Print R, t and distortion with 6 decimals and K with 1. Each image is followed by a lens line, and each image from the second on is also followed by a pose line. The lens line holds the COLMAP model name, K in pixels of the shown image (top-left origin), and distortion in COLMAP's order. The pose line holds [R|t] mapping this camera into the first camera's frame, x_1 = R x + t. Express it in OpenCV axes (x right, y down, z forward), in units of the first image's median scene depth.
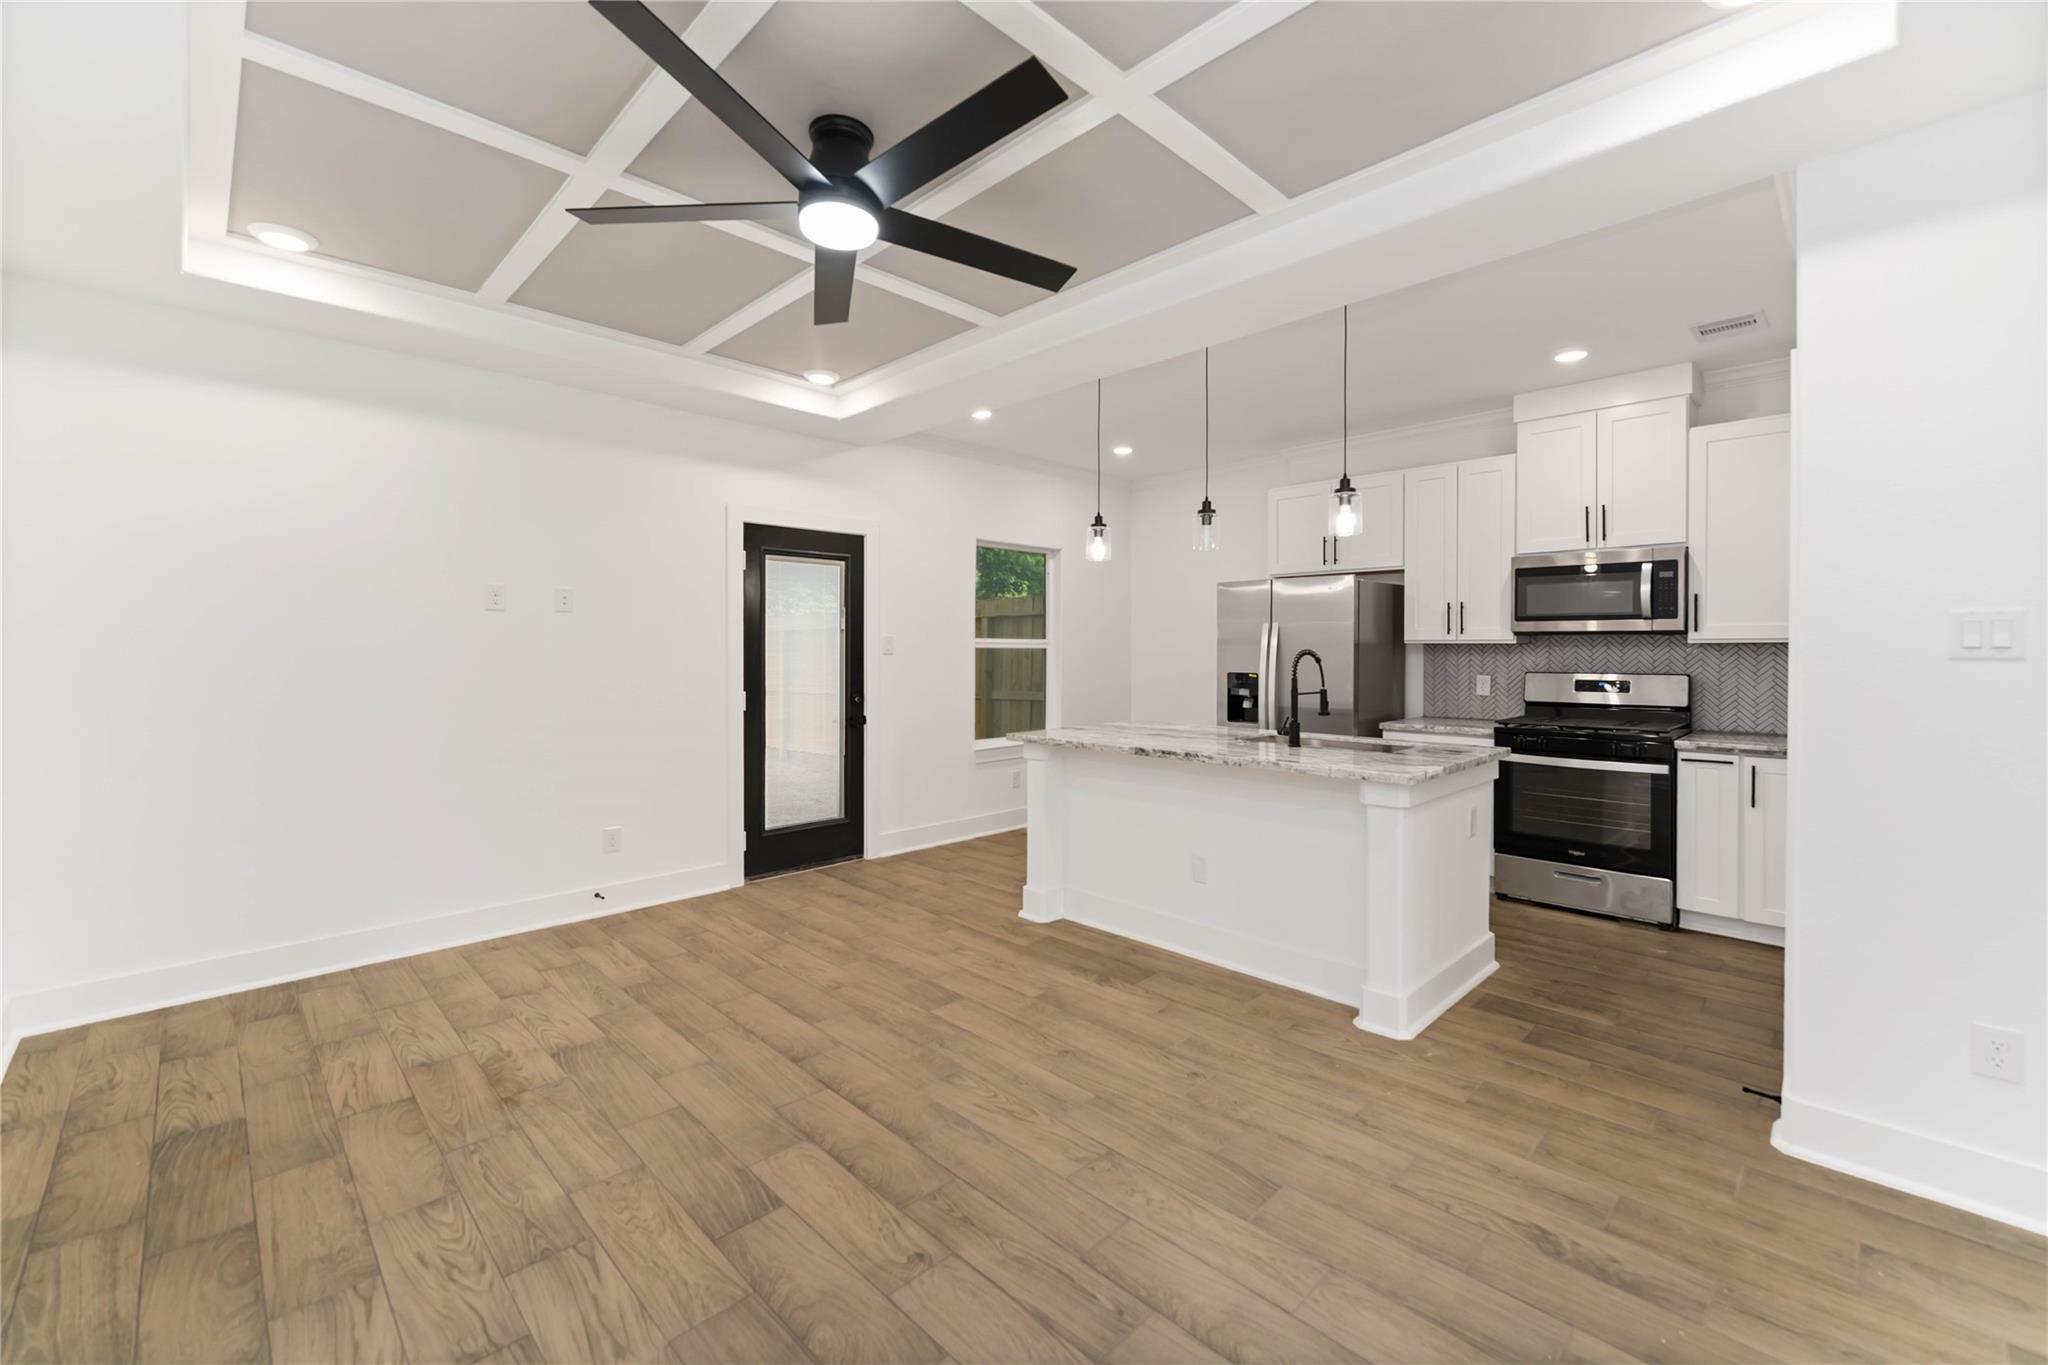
lens RADIAL K [[842.6, 0, 1028.0], [0, 842.6, 650.7], [0, 0, 1]] dist [-0.000148, -0.000300]
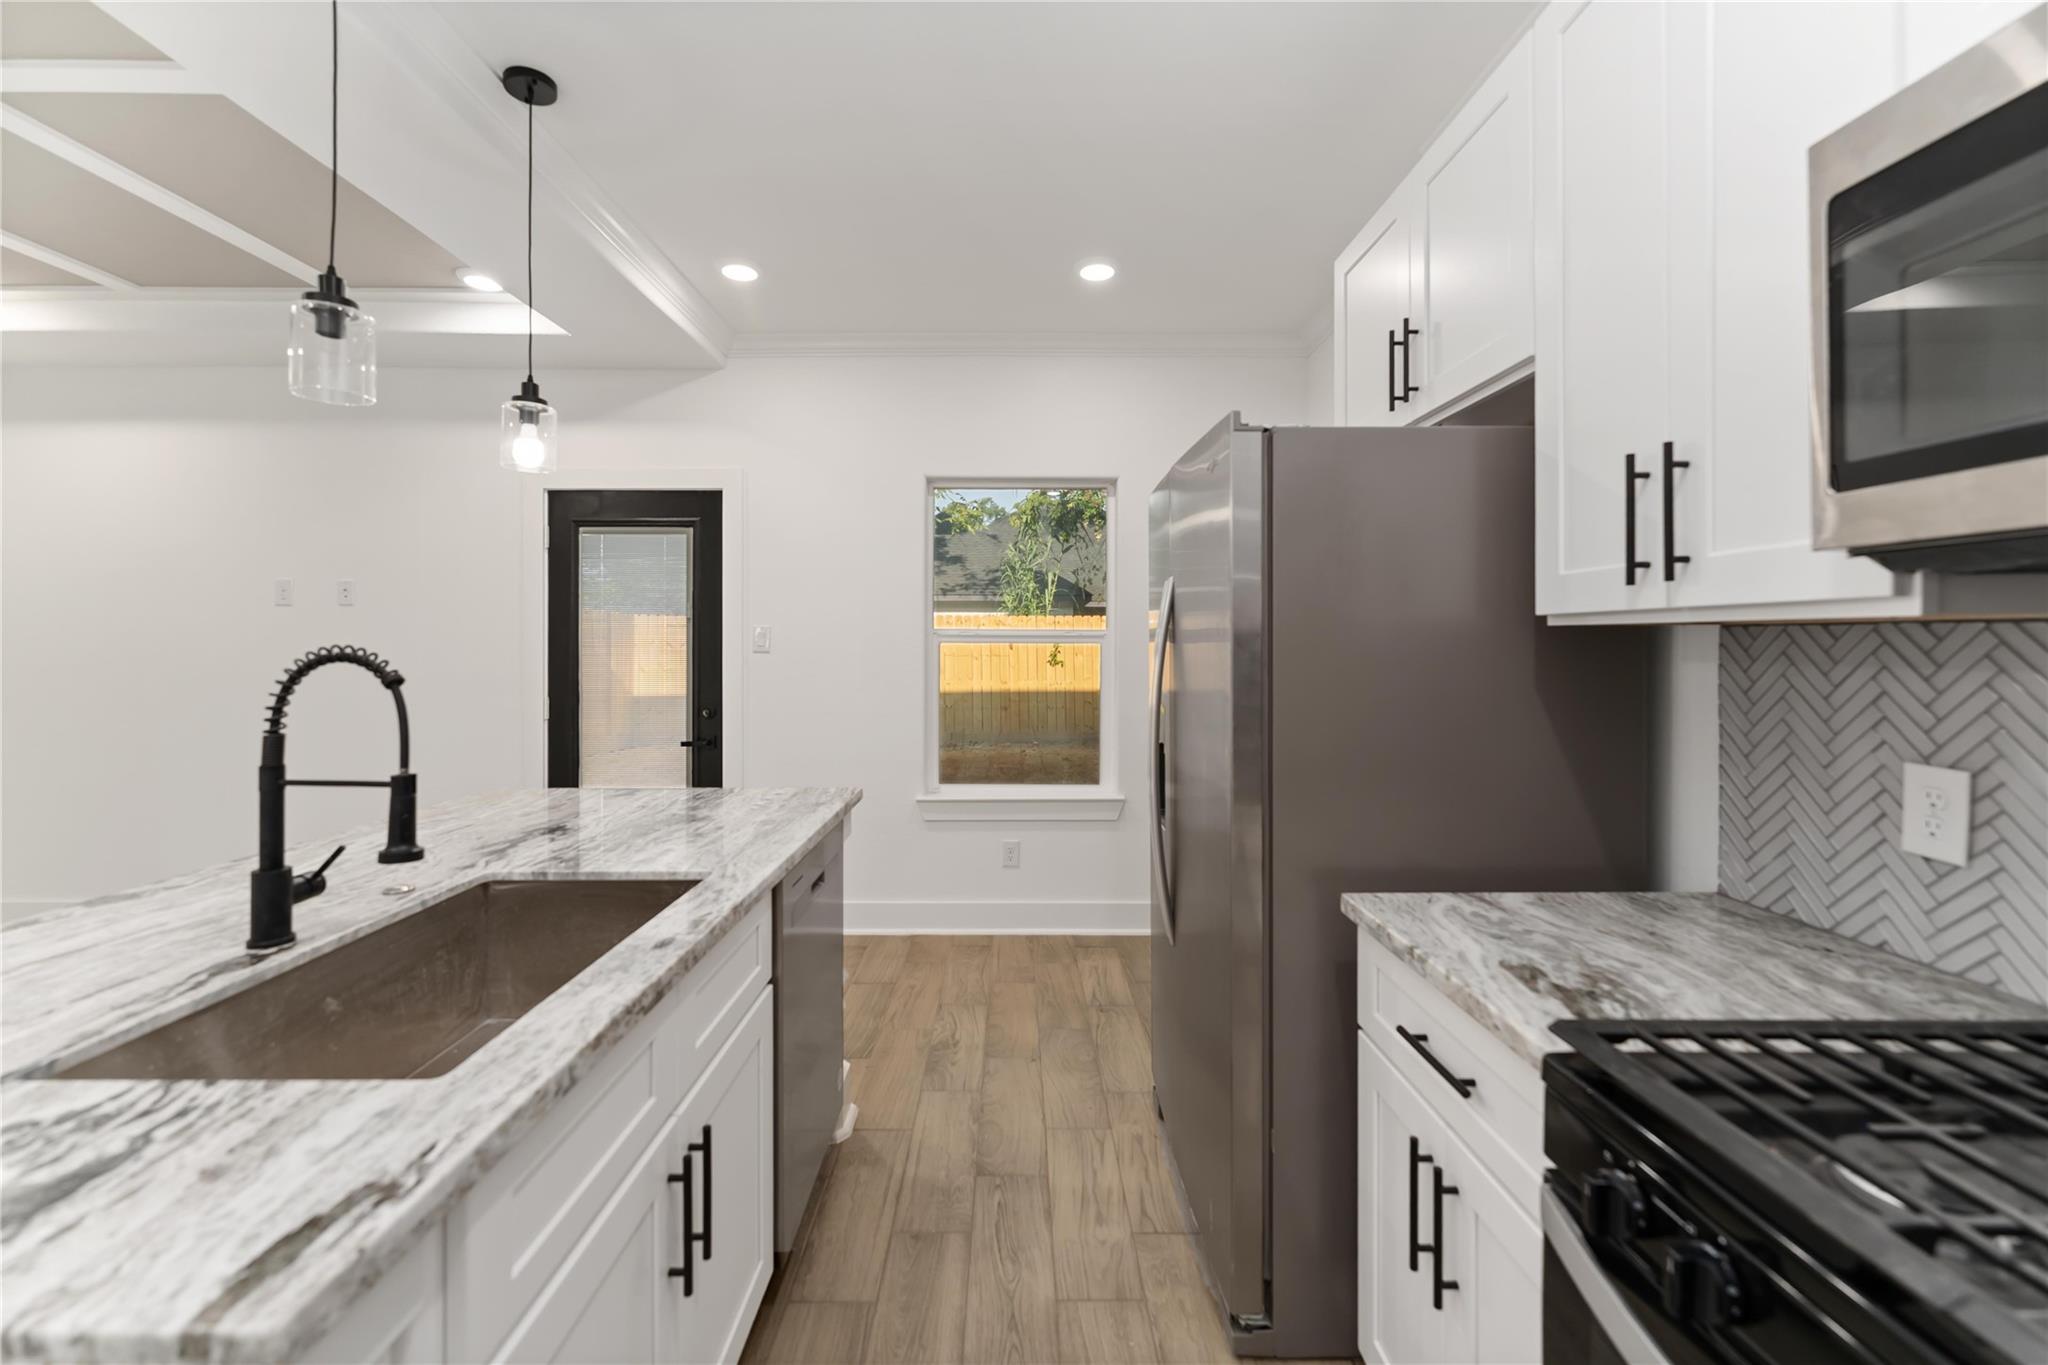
lens RADIAL K [[842.6, 0, 1026.7], [0, 842.6, 642.4], [0, 0, 1]] dist [-0.000148, -0.000300]
pose [[0.715641, -0.001405, -0.698467, 0.715225], [-0.003297, 0.999980, -0.005390, -0.001663], [0.698461, 0.006160, 0.715622, 0.926045]]
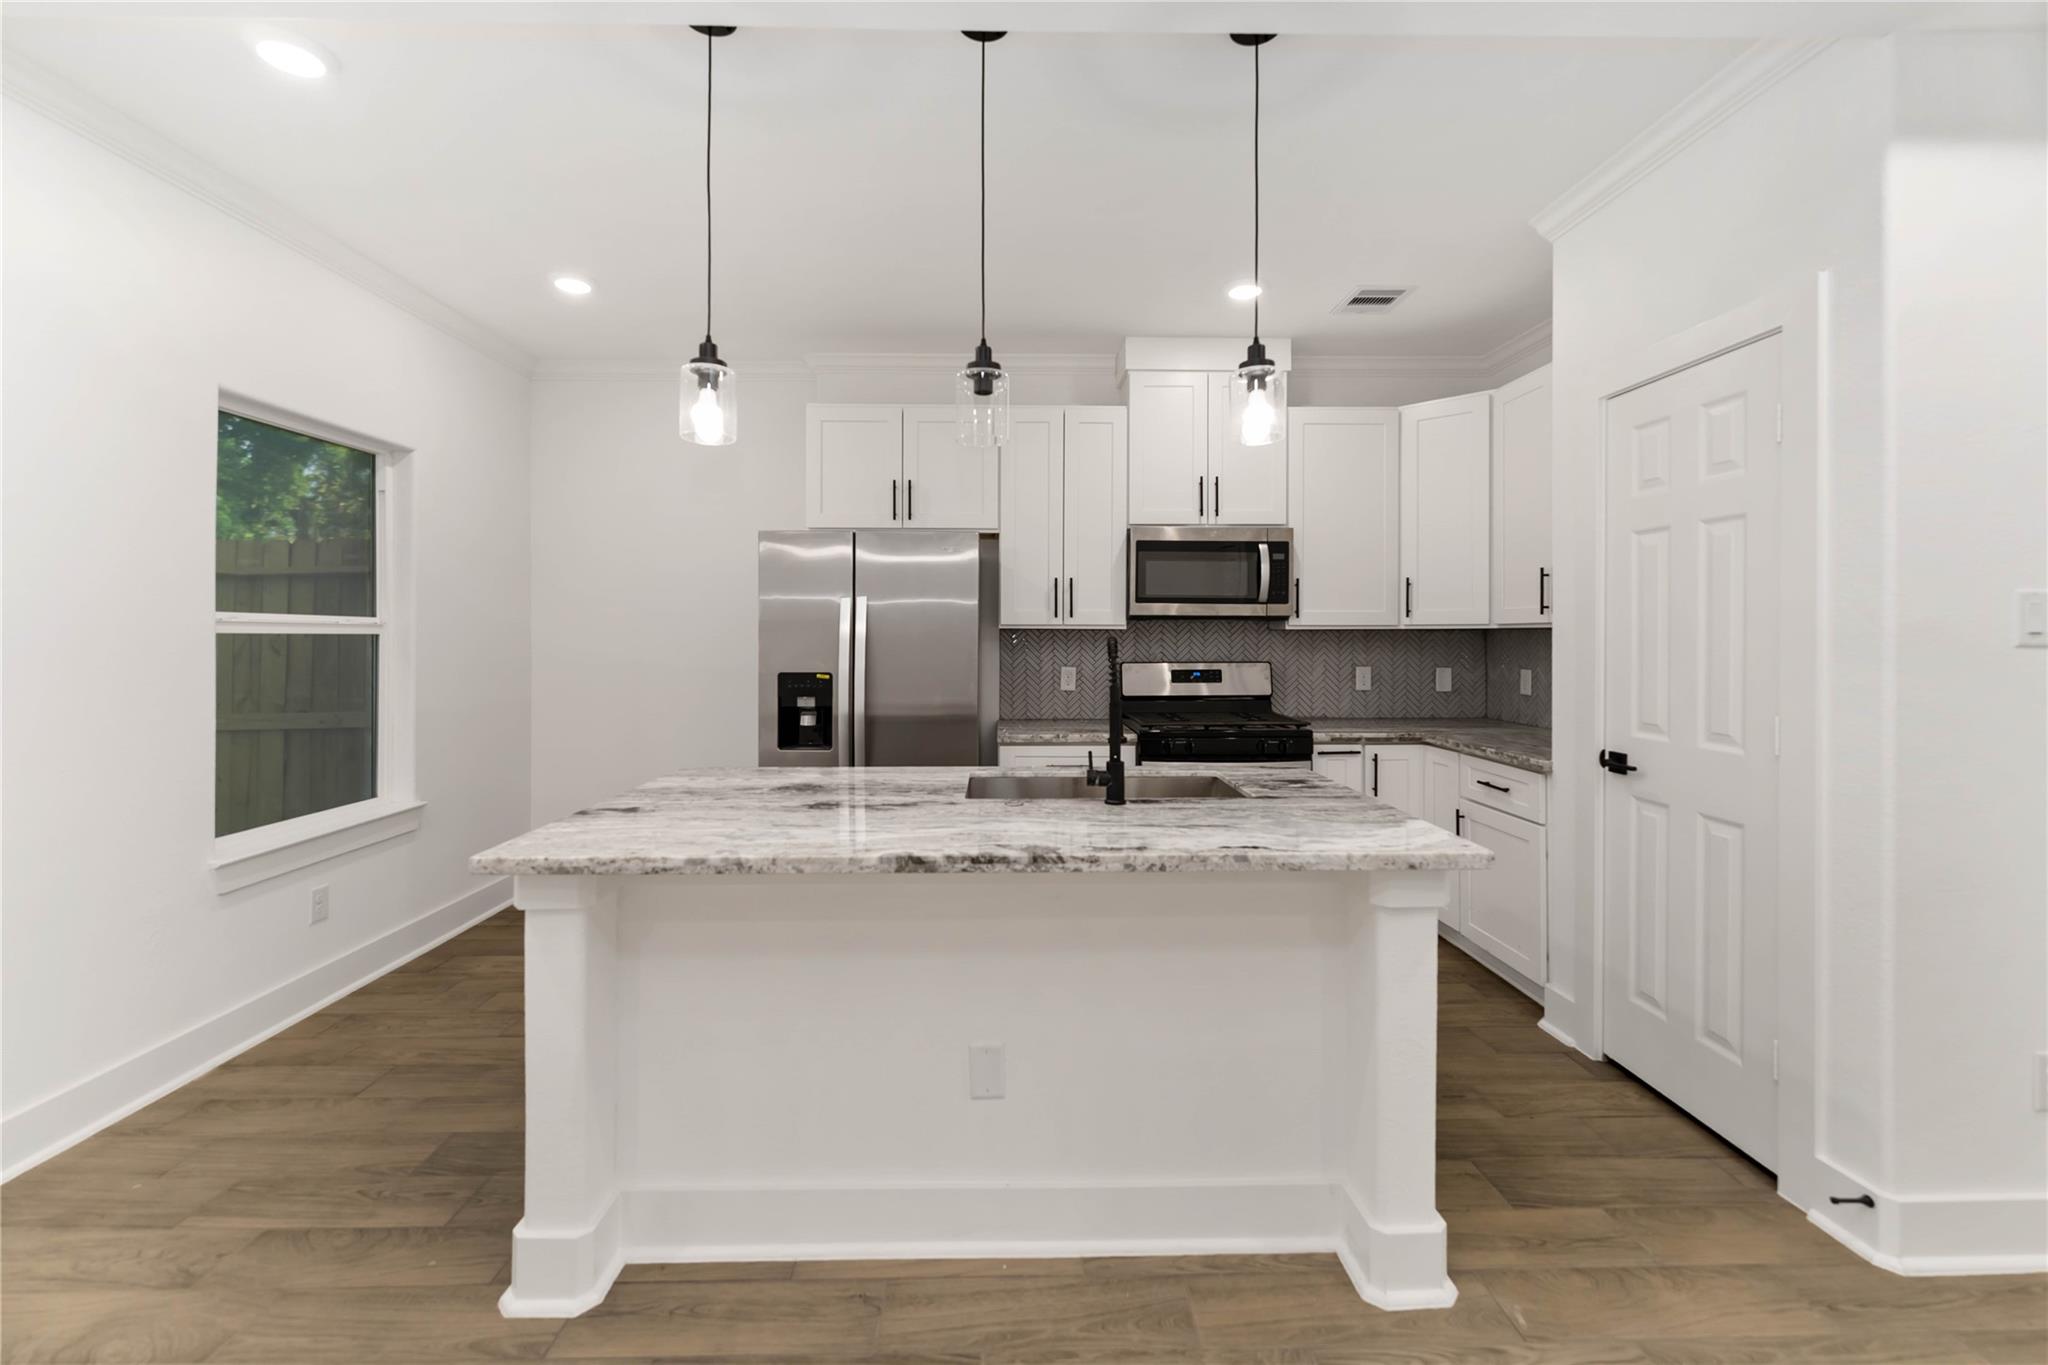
lens RADIAL K [[842.6, 0, 1017.6], [0, 842.6, 638.5], [0, 0, 1]] dist [-0.000148, -0.000300]
pose [[0.691920, -0.002171, 0.721971, -0.142015], [0.001798, 0.999998, 0.001285, -0.000441], [-0.721972, 0.000409, 0.691922, 0.617596]]
